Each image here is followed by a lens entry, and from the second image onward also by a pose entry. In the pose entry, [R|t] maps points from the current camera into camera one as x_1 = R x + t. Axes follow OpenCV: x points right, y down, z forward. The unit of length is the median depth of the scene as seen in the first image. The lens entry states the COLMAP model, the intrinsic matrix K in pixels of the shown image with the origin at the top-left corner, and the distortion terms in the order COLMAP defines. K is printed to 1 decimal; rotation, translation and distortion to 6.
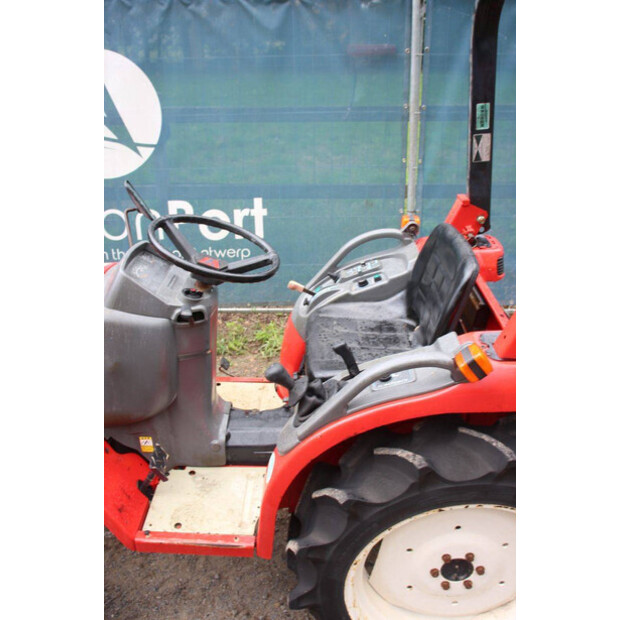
lens RADIAL K [[585.8, 0, 309.7], [0, 585.8, 308.4], [0, 0, 1]] dist [-0.061419, 0.000000]
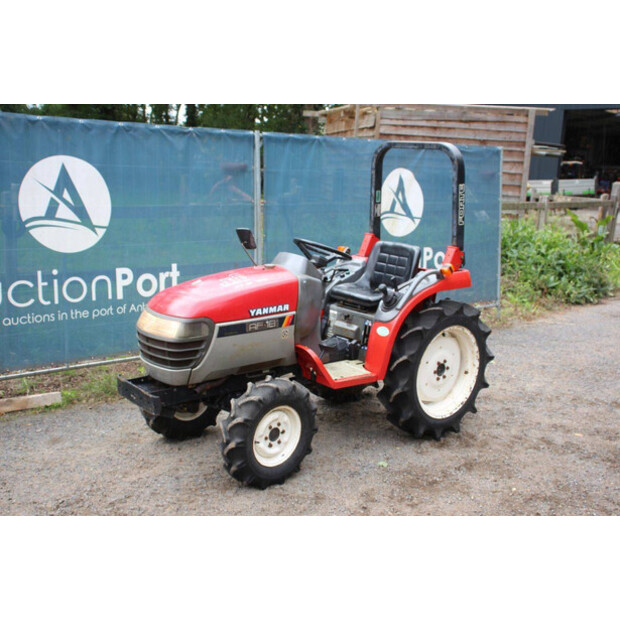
lens RADIAL K [[750.0, 0, 311.5], [0, 750.0, 313.2], [0, 0, 1]] dist [0.014966, 0.000000]
pose [[0.750666, -0.087529, 0.654858, -1.847687], [0.236810, 0.960973, -0.143012, 0.463268], [-0.616783, 0.262431, 0.742098, -0.893975]]
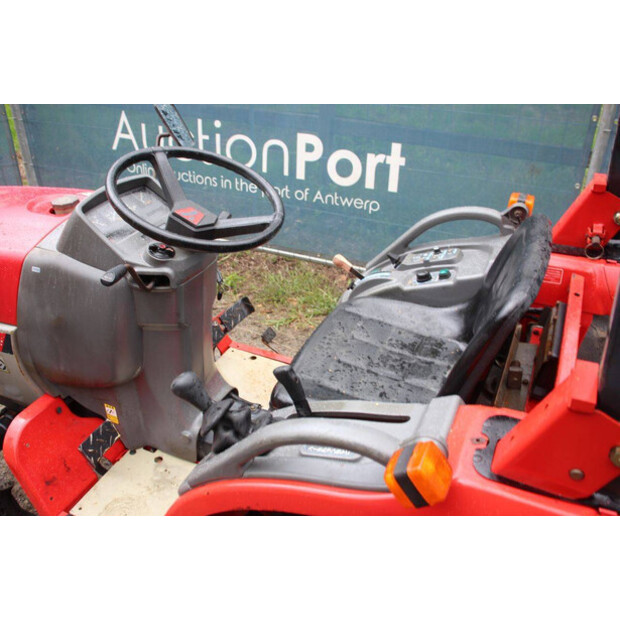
lens RADIAL K [[585.8, 0, 309.3], [0, 585.8, 310.8], [0, 0, 1]] dist [-0.061419, 0.000000]
pose [[0.915315, 0.221334, -0.336465, 0.232472], [-0.186355, 0.973389, 0.133361, -0.079274], [0.357029, -0.059365, 0.932205, 0.305618]]
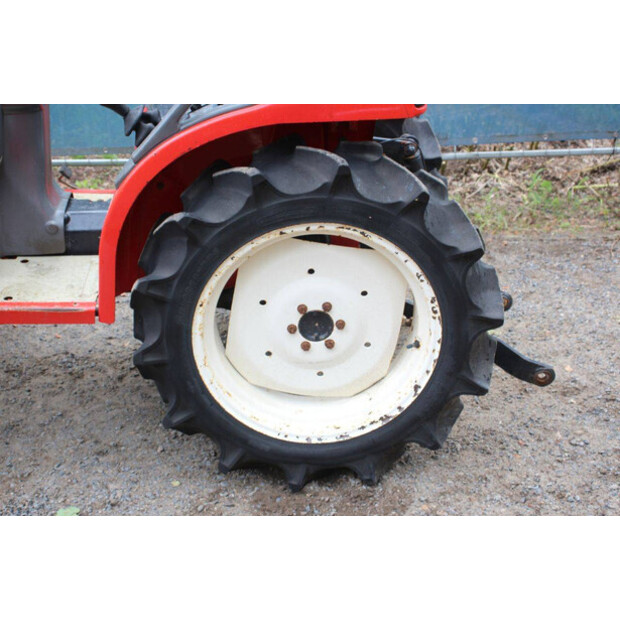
lens RADIAL K [[1061.2, 0, 301.4], [0, 1061.2, 309.6], [0, 0, 1]] dist [0.203911, 0.000000]
pose [[0.998608, -0.024090, 0.046914, 0.129078], [0.023534, 0.999647, 0.012359, 0.343948], [-0.047195, -0.011237, 0.998822, -0.604176]]
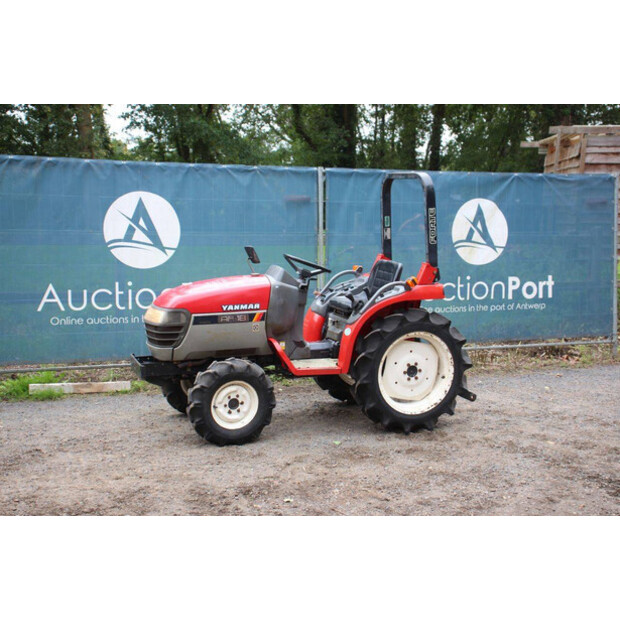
lens RADIAL K [[890.7, 0, 309.7], [0, 890.7, 312.9], [0, 0, 1]] dist [0.104920, 0.000000]
pose [[0.927718, -0.016140, 0.372932, -1.487648], [0.128809, 0.951540, -0.279250, 1.104641], [-0.350353, 0.307102, 0.884840, -2.234417]]
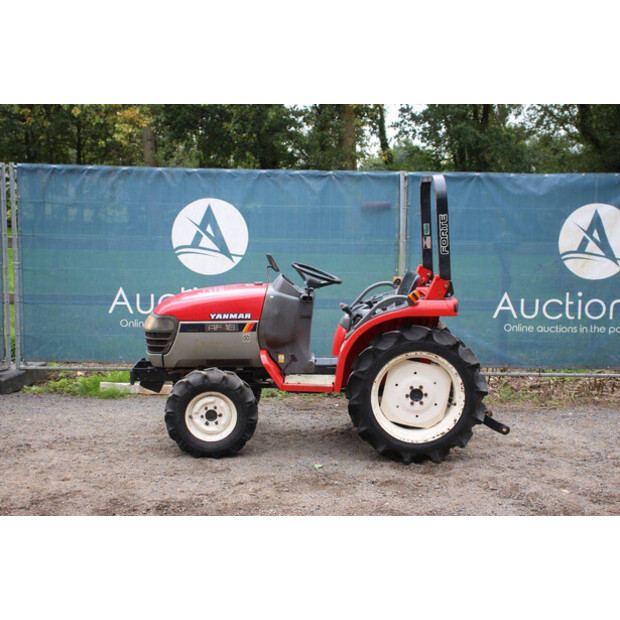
lens RADIAL K [[890.7, 0, 305.0], [0, 890.7, 314.5], [0, 0, 1]] dist [0.104920, 0.000000]
pose [[0.999187, 0.025597, 0.031160, -0.291842], [-0.014822, 0.951743, -0.306537, 1.099663], [-0.037503, 0.305826, 0.951349, -2.286280]]
